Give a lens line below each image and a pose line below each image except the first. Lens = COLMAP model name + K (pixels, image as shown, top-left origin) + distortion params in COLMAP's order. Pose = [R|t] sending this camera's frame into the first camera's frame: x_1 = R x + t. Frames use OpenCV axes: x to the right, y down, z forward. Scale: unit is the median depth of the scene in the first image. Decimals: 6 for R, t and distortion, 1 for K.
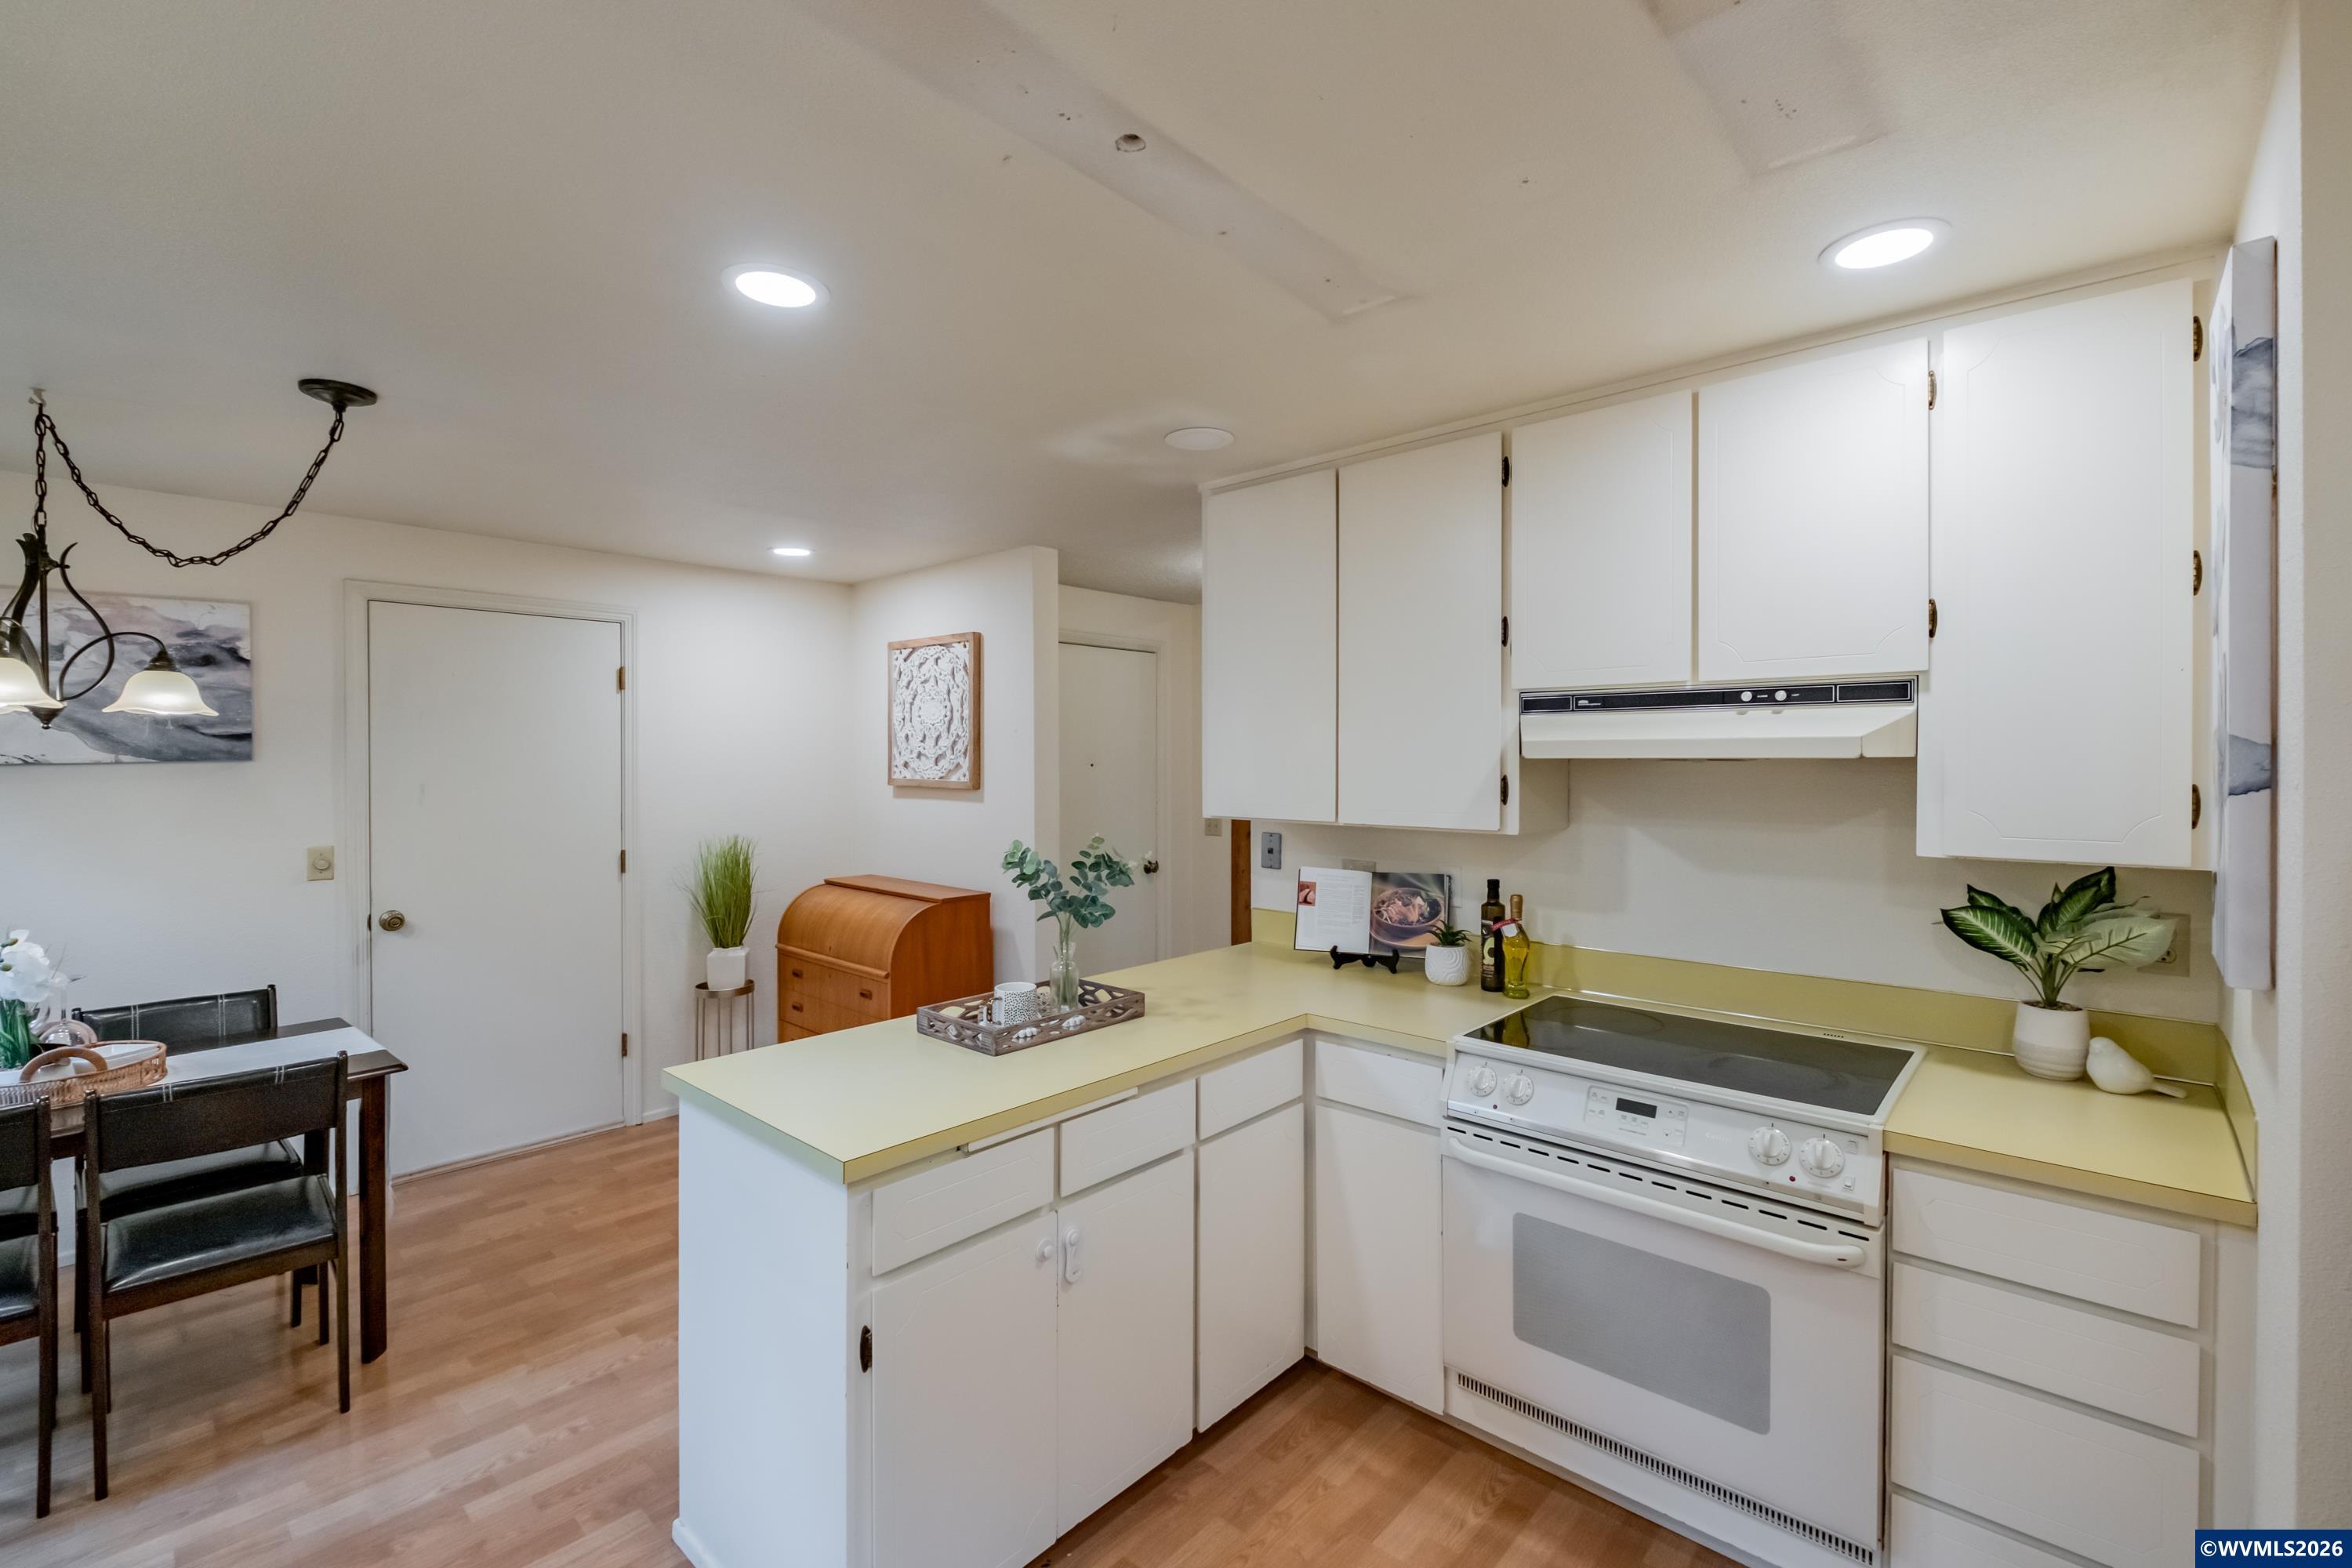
lens RADIAL K [[1007.4, 0, 1177.2], [0, 1007.4, 763.8], [0, 0, 1]] dist [0.002496, -0.009049]
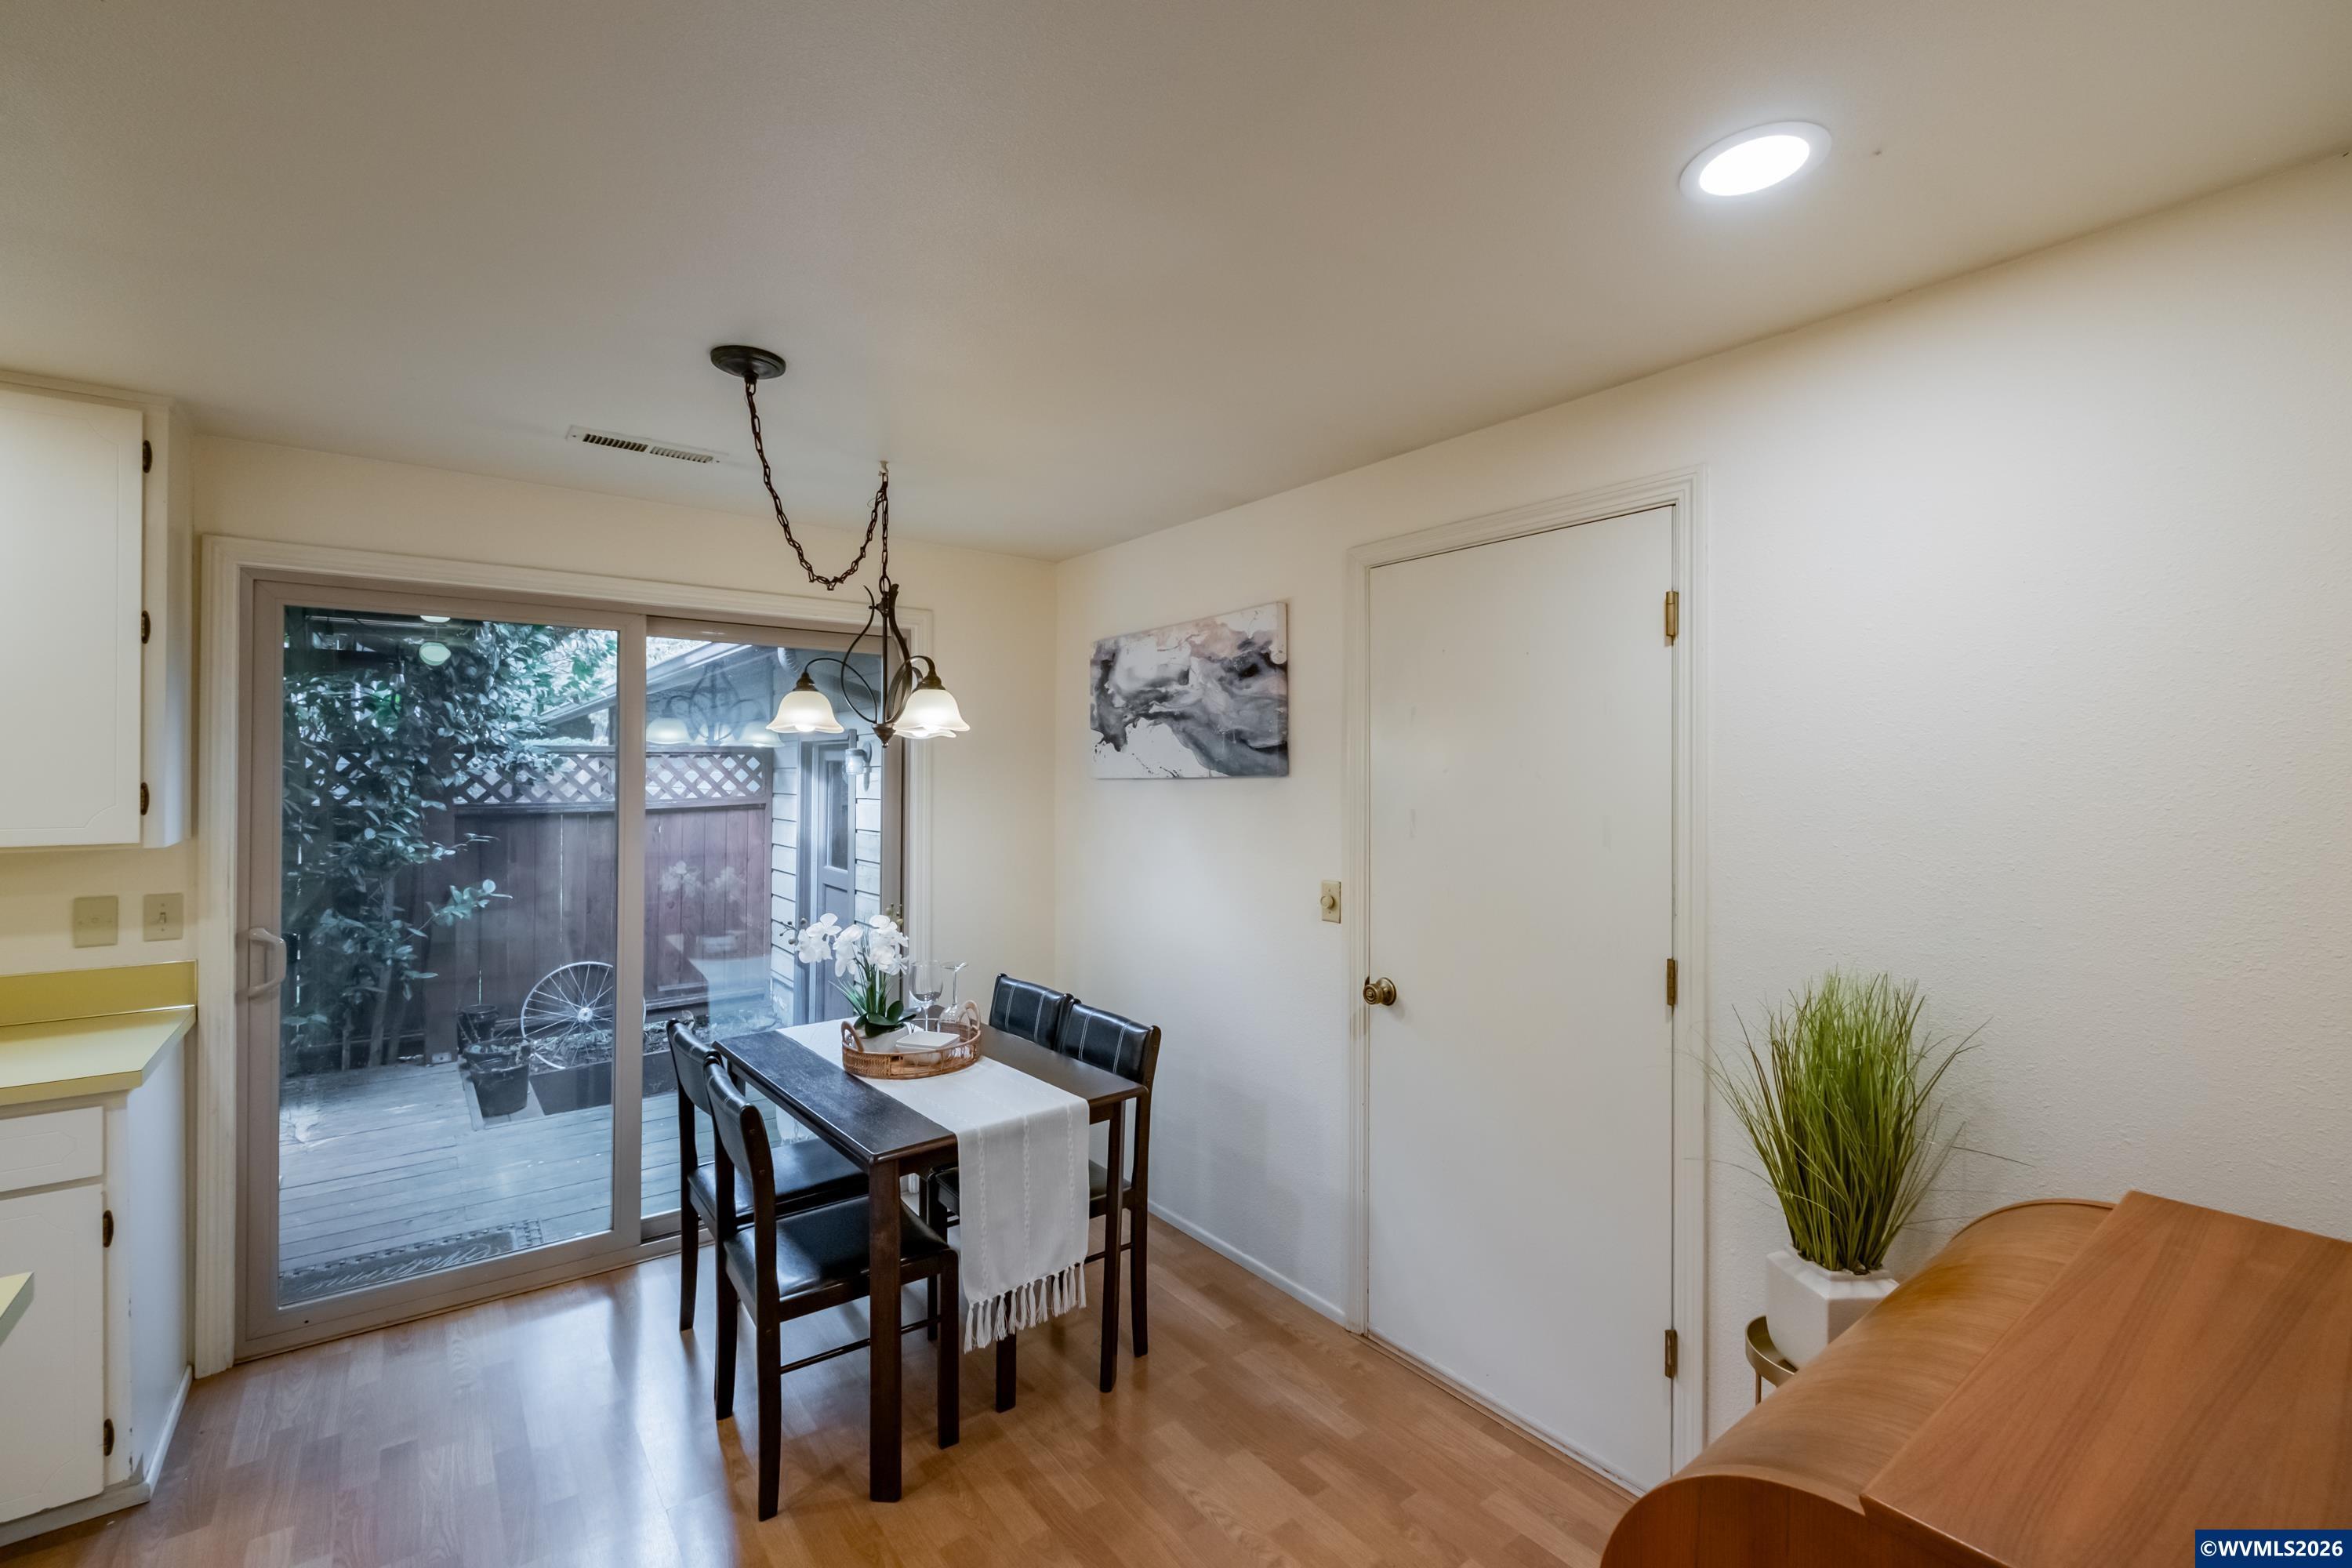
lens RADIAL K [[998.8, 0, 1180.9], [0, 998.8, 766.1], [0, 0, 1]] dist [0.002128, -0.005528]
pose [[-0.176414, -0.003001, -0.984311, -0.025579], [-0.005945, 0.999980, -0.001983, -0.009713], [0.984298, 0.005502, -0.176428, 1.074031]]
